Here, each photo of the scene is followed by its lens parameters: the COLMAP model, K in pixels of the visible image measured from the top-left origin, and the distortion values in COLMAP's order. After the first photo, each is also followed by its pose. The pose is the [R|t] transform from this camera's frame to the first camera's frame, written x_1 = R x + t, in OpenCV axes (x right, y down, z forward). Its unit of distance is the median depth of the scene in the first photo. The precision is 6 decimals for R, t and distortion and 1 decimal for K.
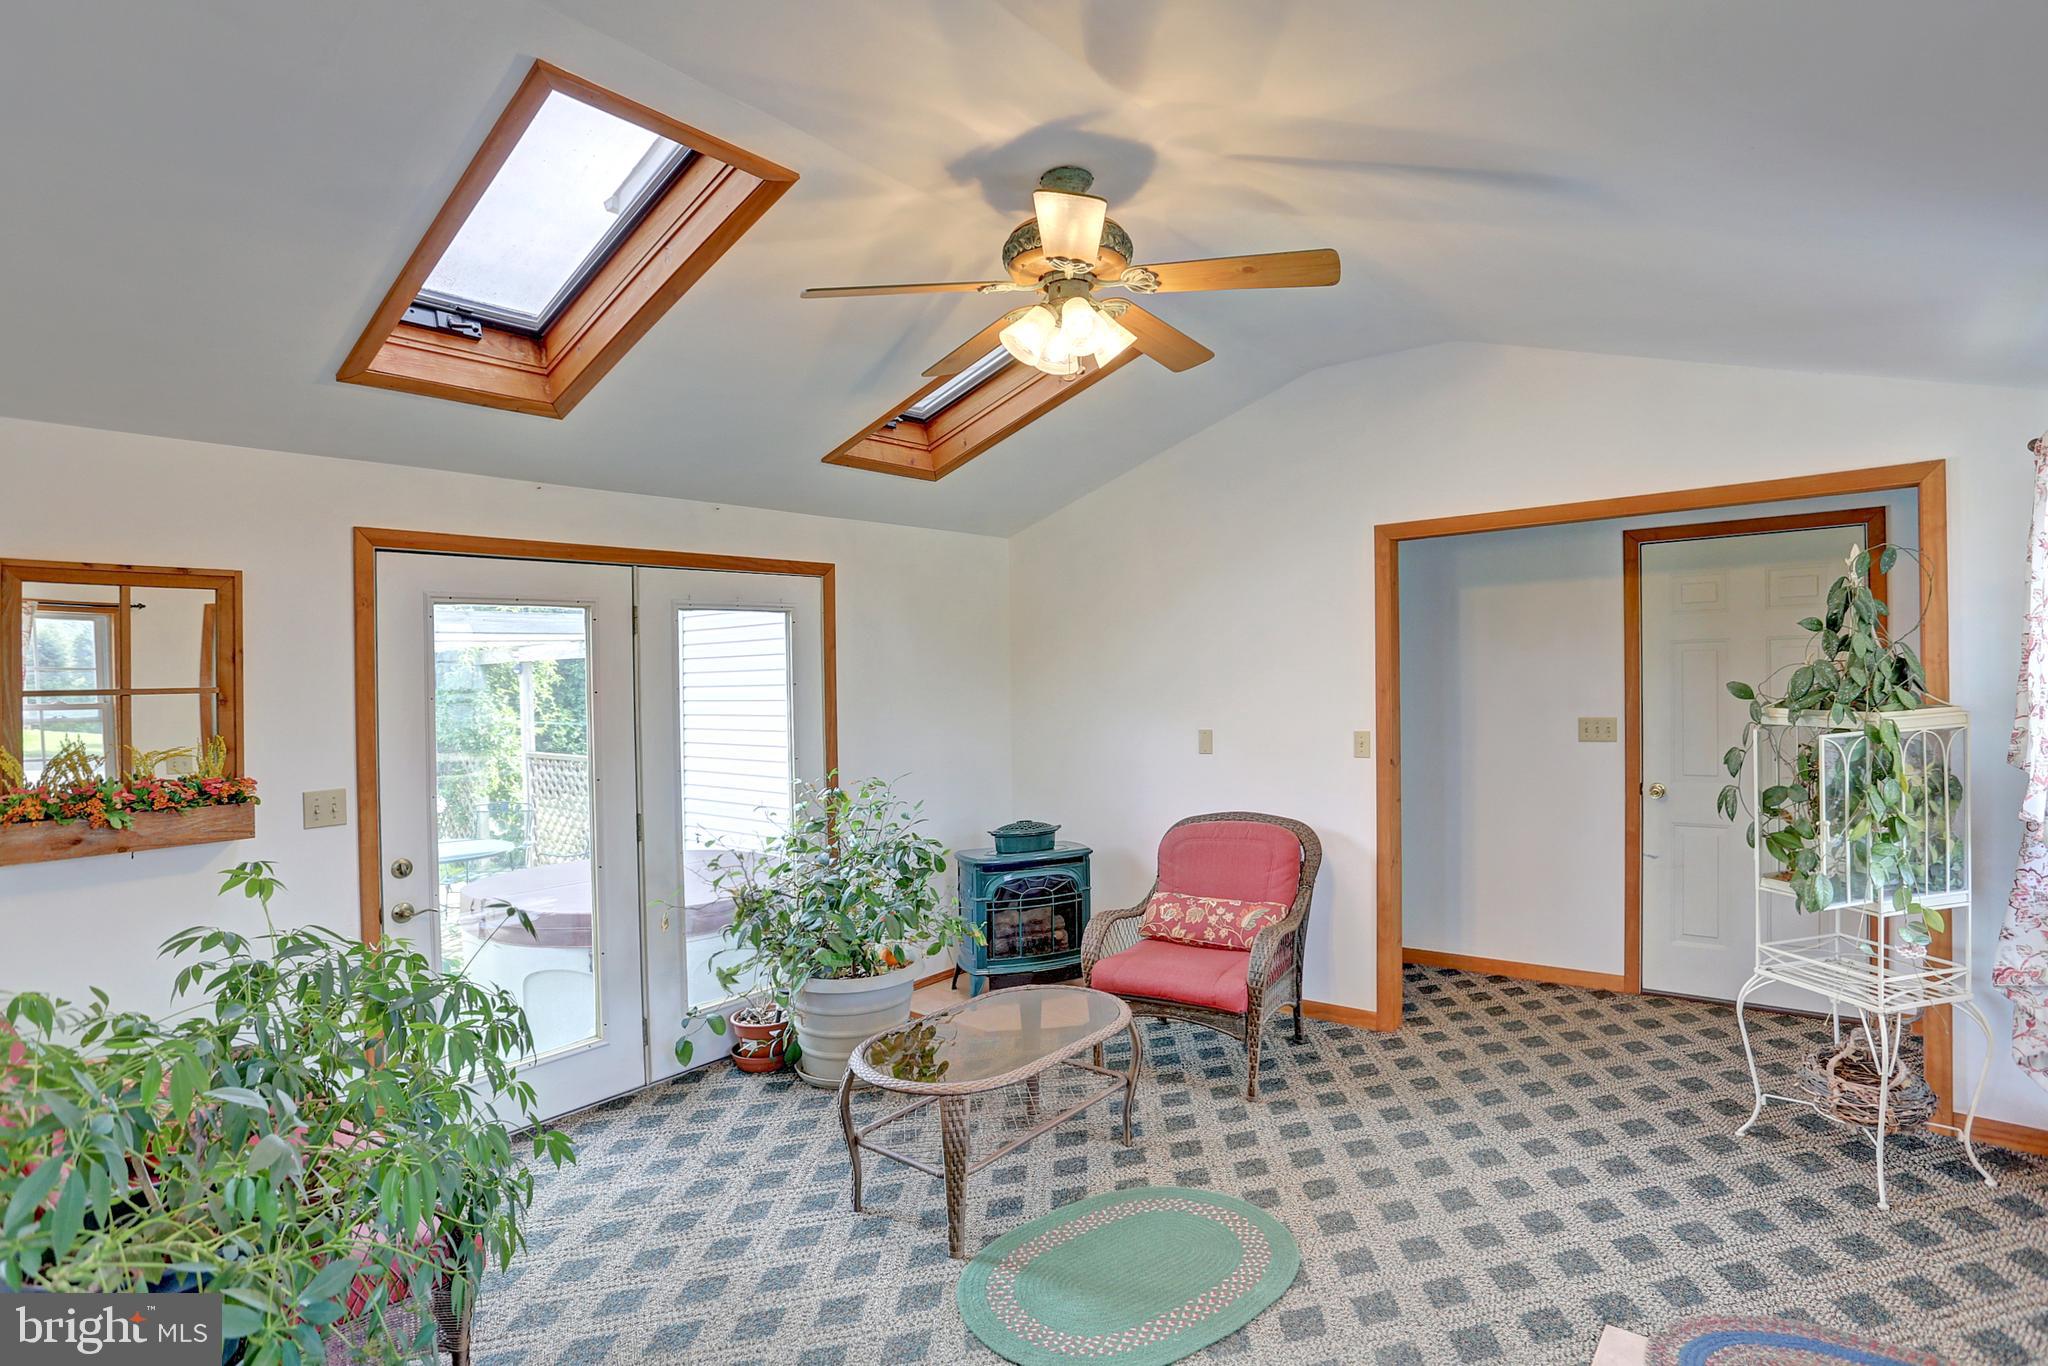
lens RADIAL K [[971.2, 0, 1068.4], [0, 971.2, 692.6], [0, 0, 1]] dist [-0.046498, 0.018654]
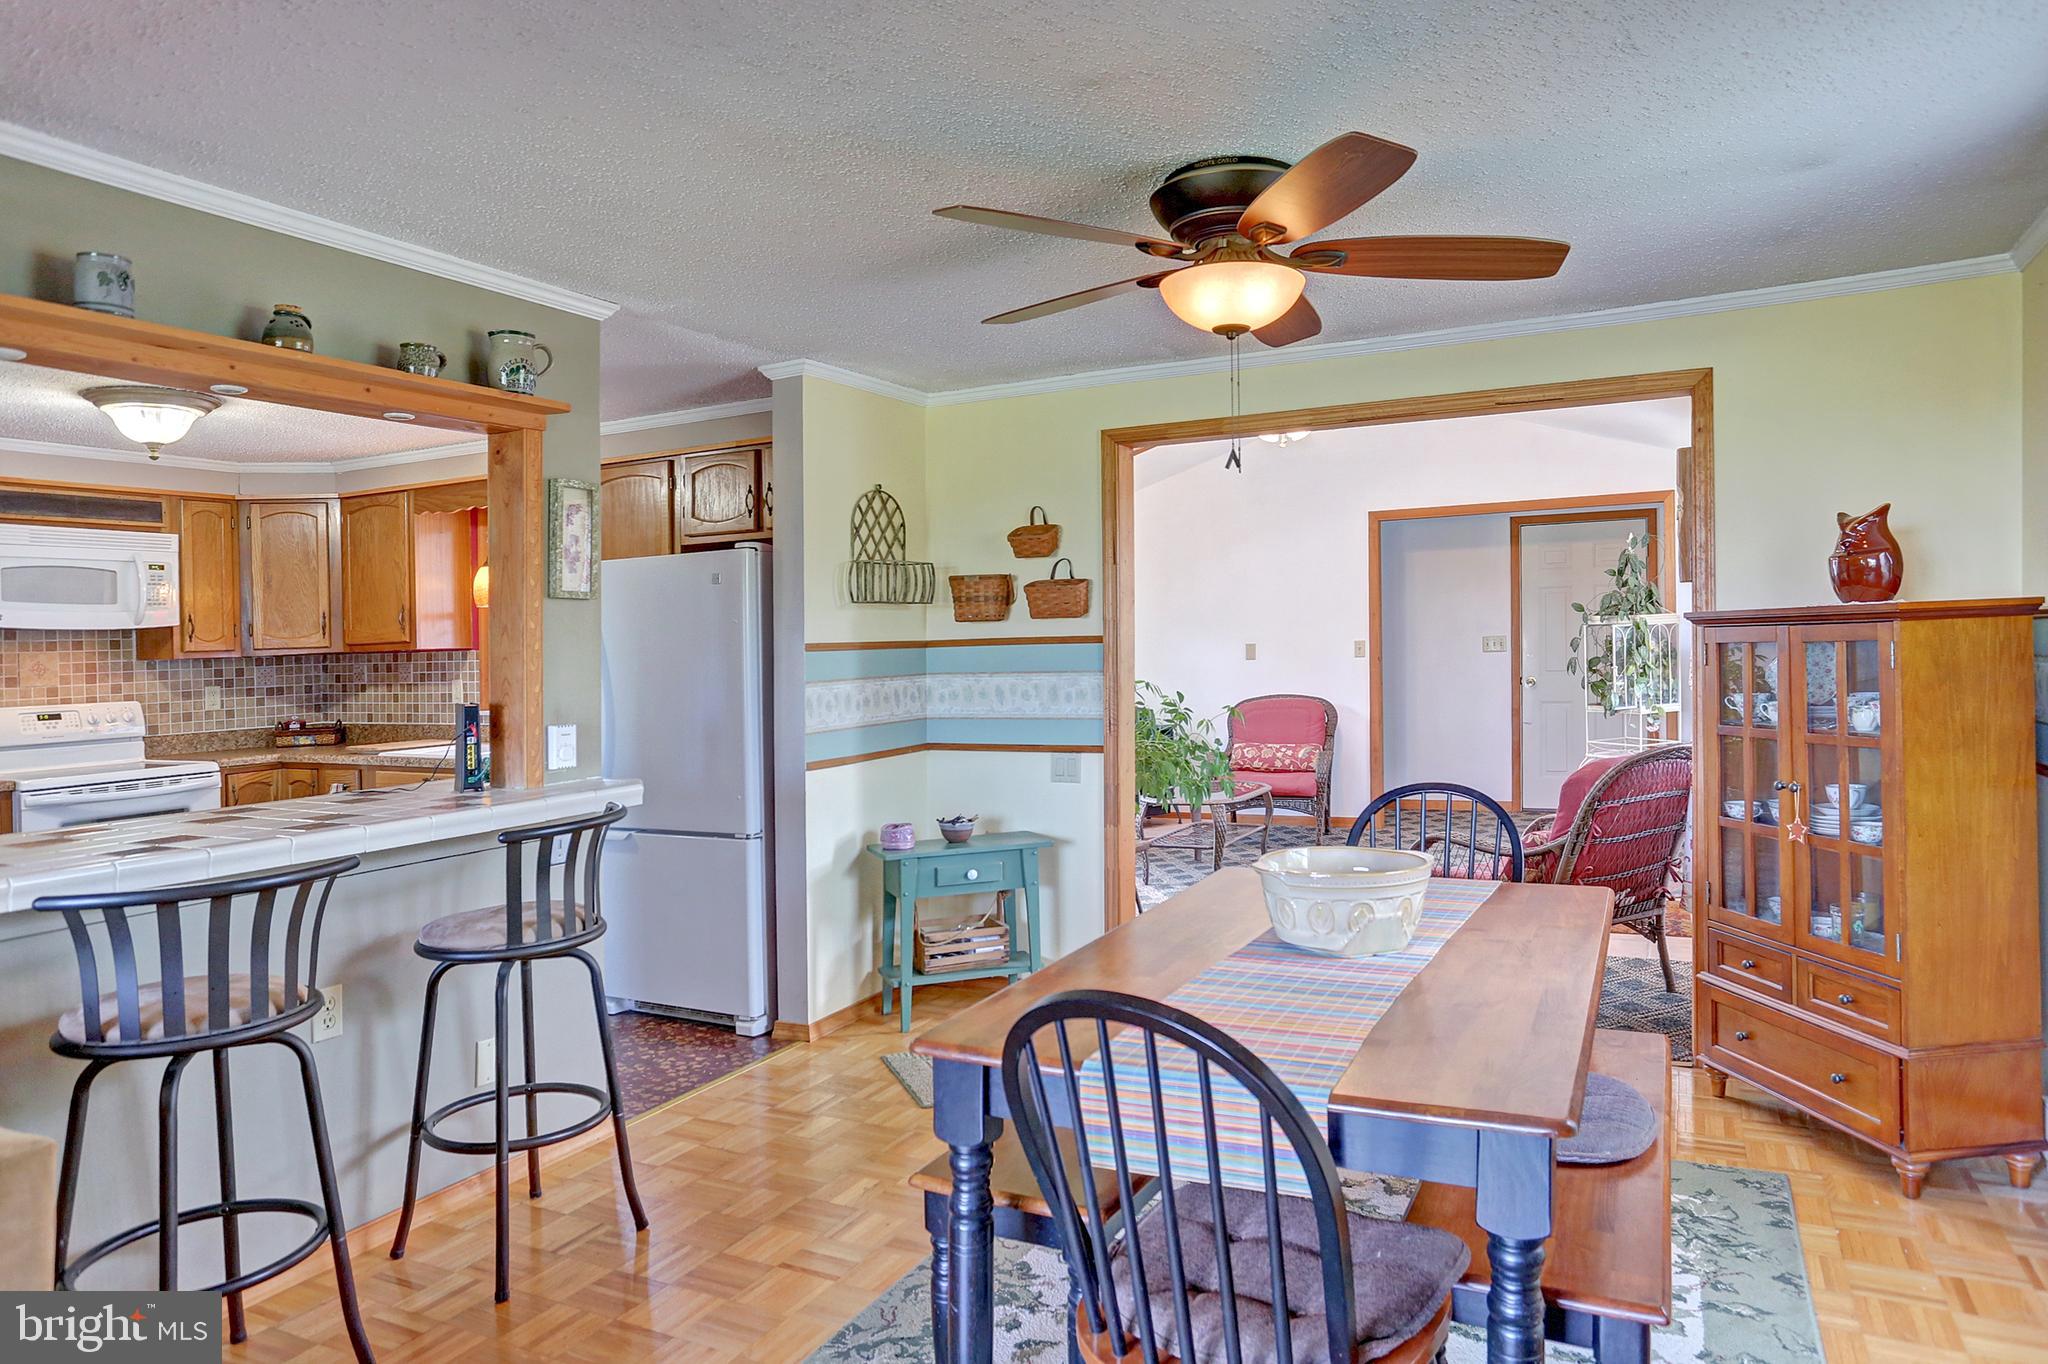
lens RADIAL K [[1265.1, 0, 1024.0], [0, 1265.1, 682.0], [0, 0, 1]] dist [0.001195, 0.004300]
pose [[0.980390, -0.000276, 0.197065, -0.680830], [0.000100, 1.000000, 0.000903, 0.111327], [-0.197065, -0.000865, 0.980390, -0.977473]]
